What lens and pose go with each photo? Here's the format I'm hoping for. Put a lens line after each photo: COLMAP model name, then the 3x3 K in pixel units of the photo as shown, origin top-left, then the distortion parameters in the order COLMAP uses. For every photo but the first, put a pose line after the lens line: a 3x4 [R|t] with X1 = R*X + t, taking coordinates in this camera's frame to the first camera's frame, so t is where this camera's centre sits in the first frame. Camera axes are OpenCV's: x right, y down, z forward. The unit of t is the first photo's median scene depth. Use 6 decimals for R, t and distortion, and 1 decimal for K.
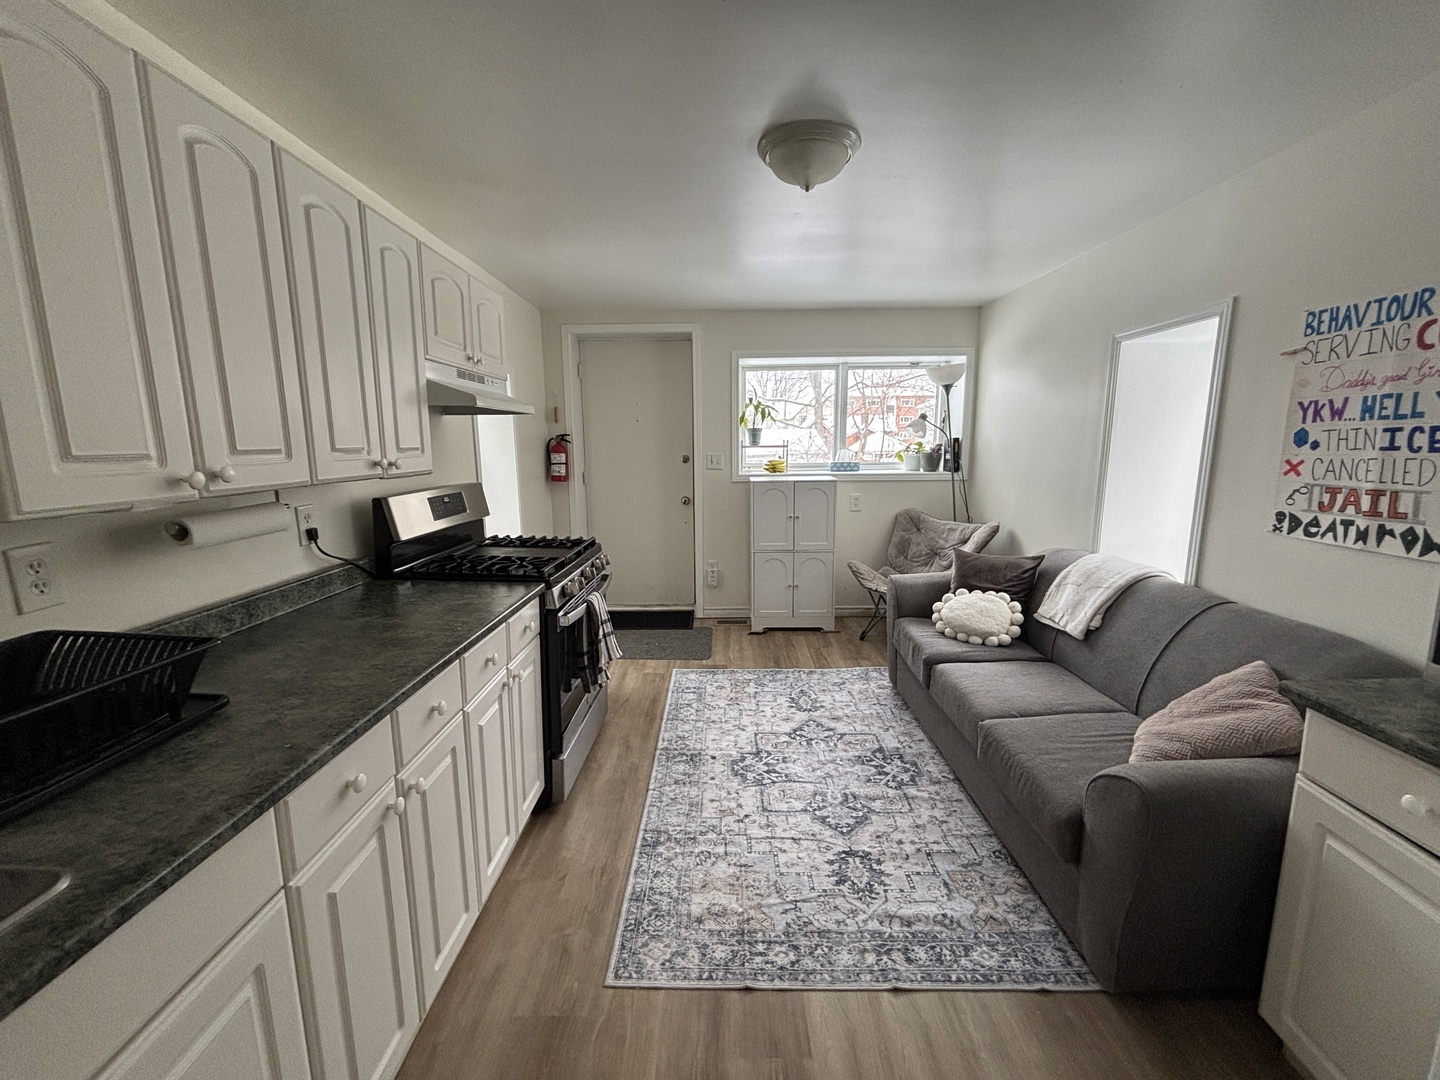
lens RADIAL K [[584.9, 0, 721.2], [0, 584.9, 538.5], [0, 0, 1]] dist [0.002054, 0.000177]
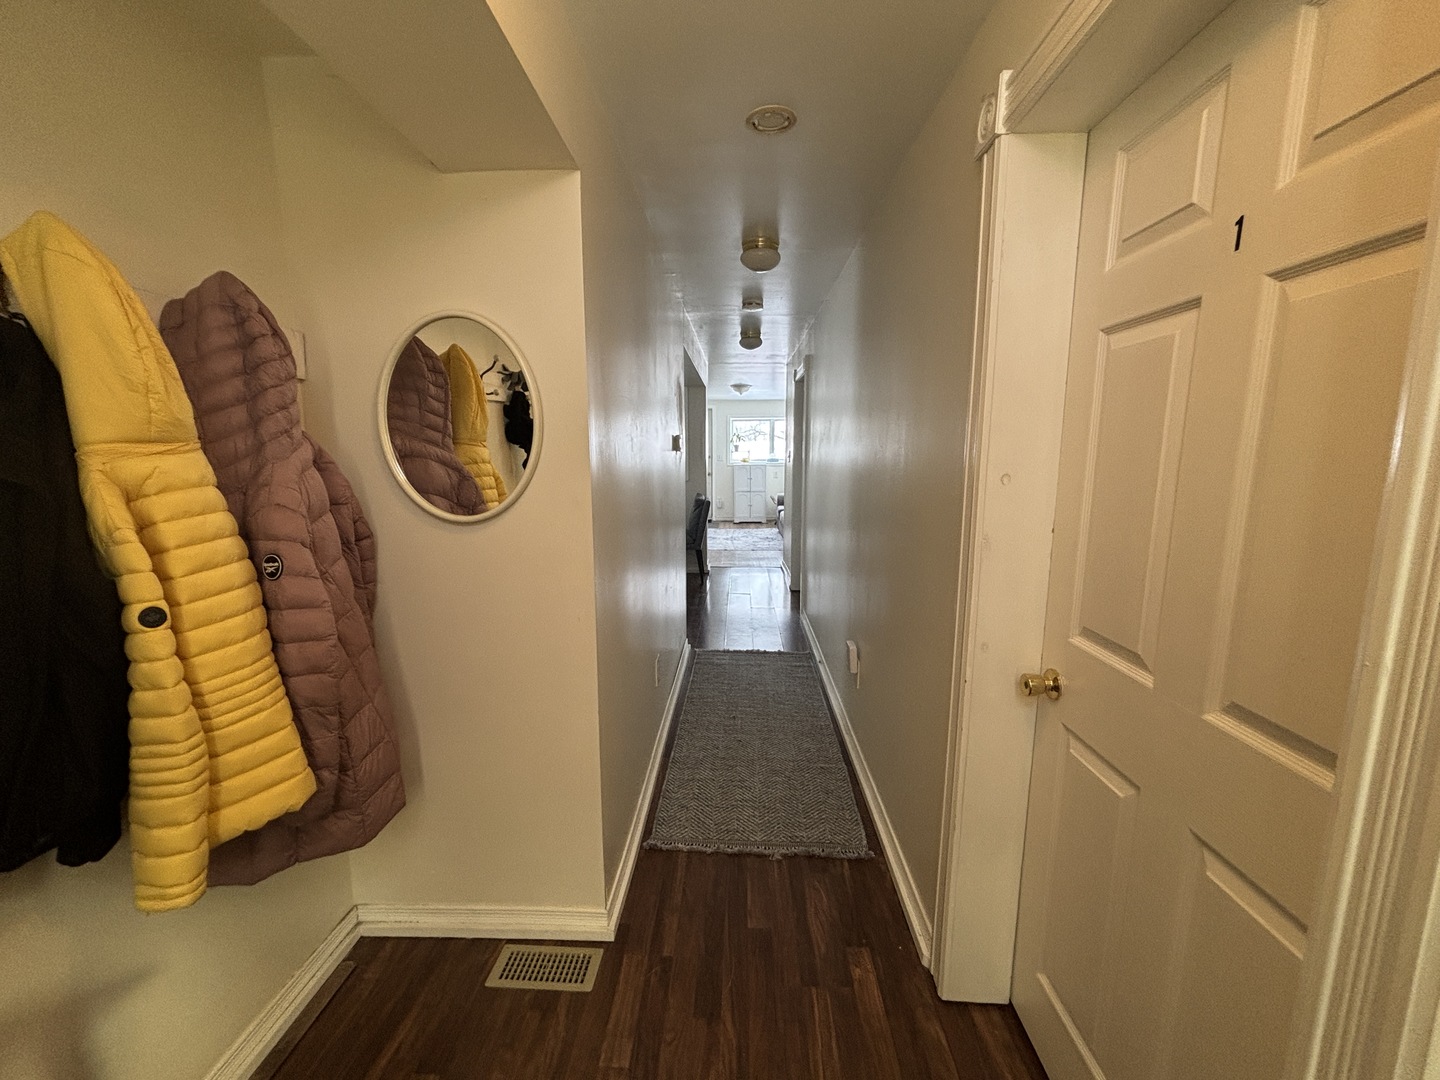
lens RADIAL K [[584.9, 0, 715.6], [0, 584.9, 544.6], [0, 0, 1]] dist [0.002054, 0.000177]
pose [[0.999804, 0.012345, -0.015461, 0.028018], [-0.012575, 0.999810, -0.014861, 0.731109], [0.015275, 0.015053, 0.999770, -3.942845]]
